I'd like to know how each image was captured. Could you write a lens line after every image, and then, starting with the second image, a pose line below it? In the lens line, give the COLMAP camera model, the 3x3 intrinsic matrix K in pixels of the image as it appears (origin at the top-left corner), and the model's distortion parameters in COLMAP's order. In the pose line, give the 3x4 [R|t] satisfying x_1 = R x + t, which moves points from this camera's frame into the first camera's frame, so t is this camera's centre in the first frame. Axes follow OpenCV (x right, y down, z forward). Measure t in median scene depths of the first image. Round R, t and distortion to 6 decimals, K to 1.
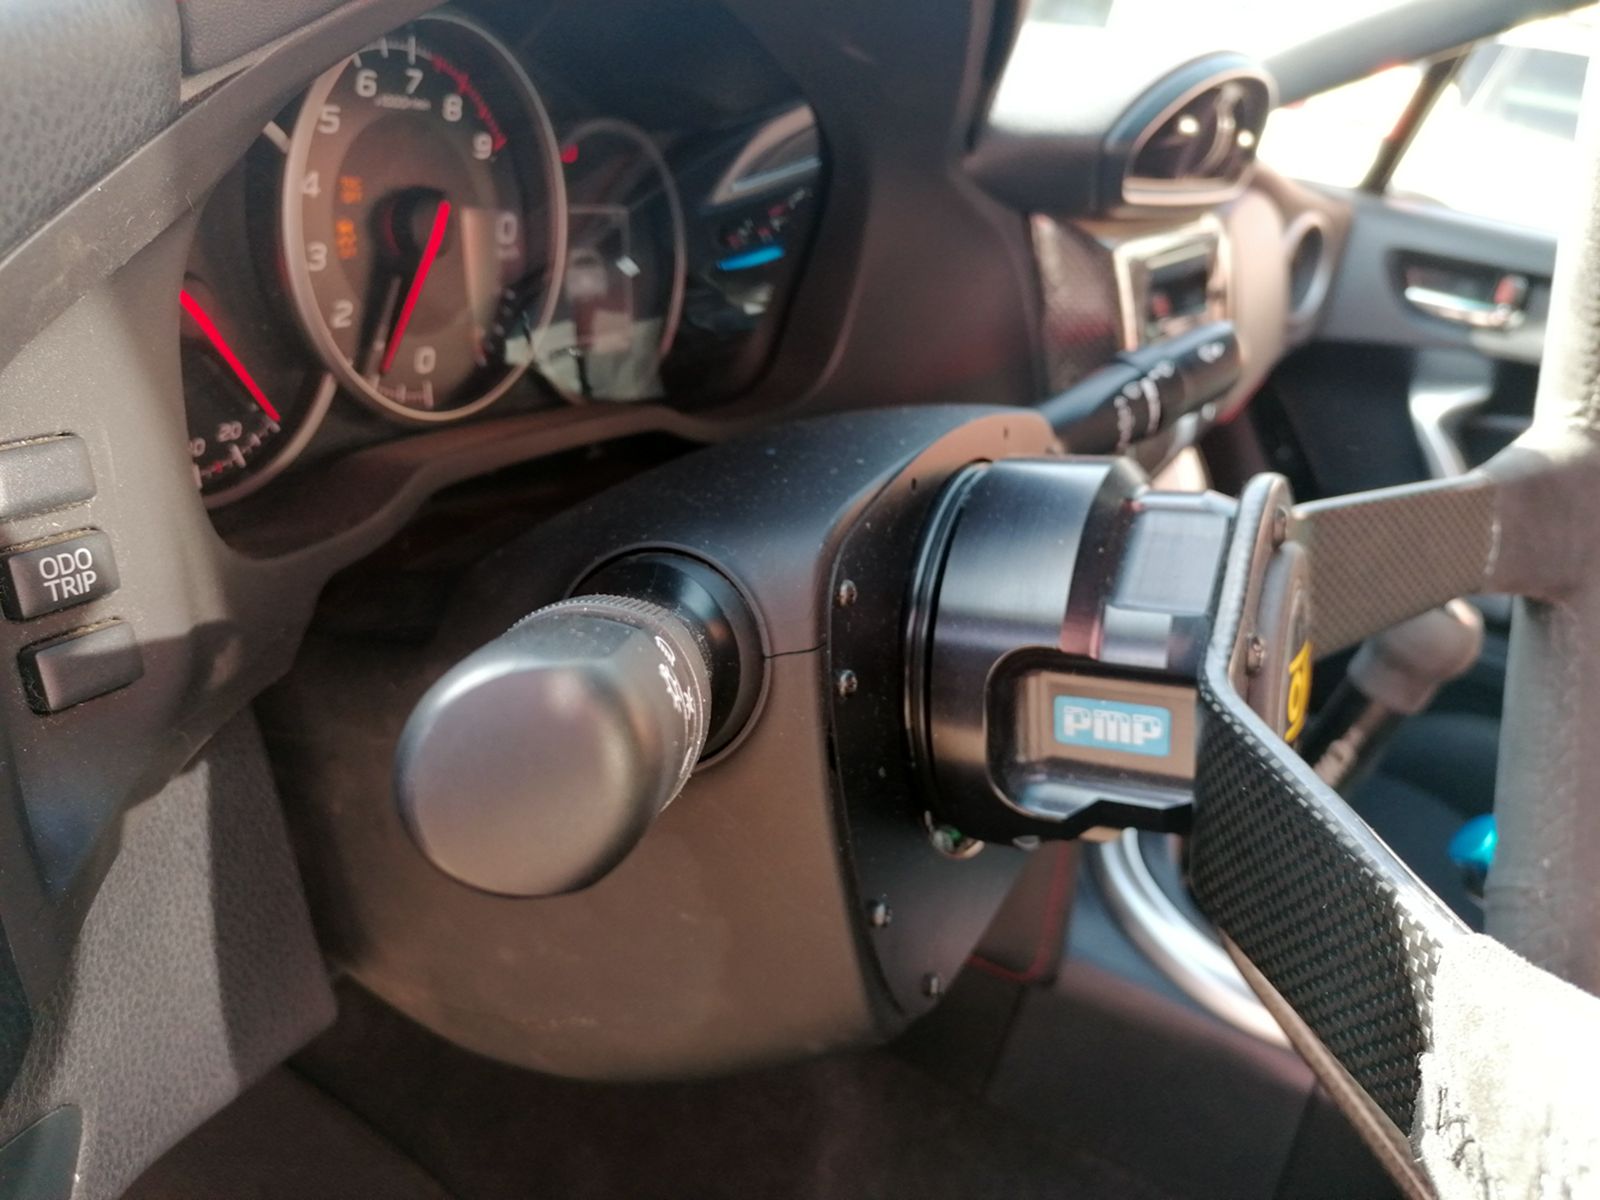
lens RADIAL K [[1237.4, 0, 797.0], [0, 1237.4, 590.2], [0, 0, 1]] dist [0.003544, -0.054690]
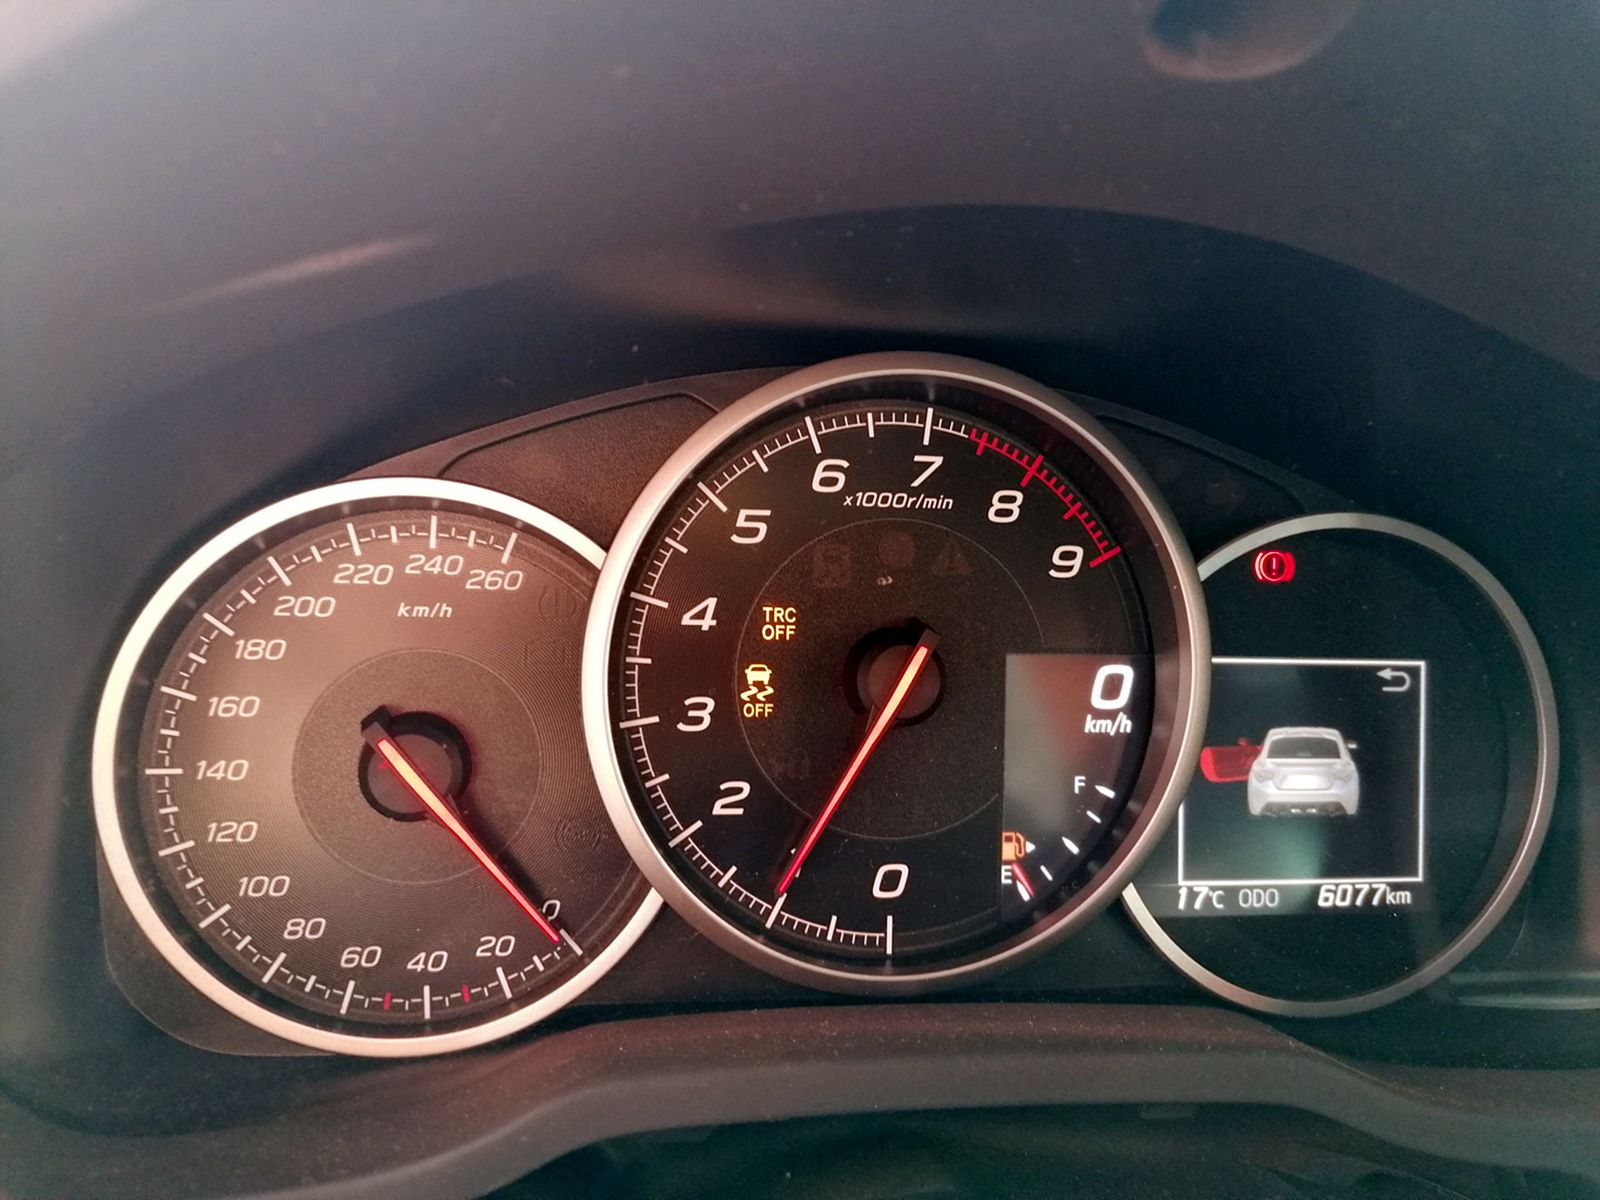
lens RADIAL K [[1237.4, 0, 799.6], [0, 1237.4, 597.7], [0, 0, 1]] dist [0.003544, -0.054690]
pose [[0.596620, -0.002545, -0.802519, 0.199834], [-0.259478, 0.945671, -0.195904, -0.210307], [0.759418, 0.325116, 0.563546, 0.630272]]
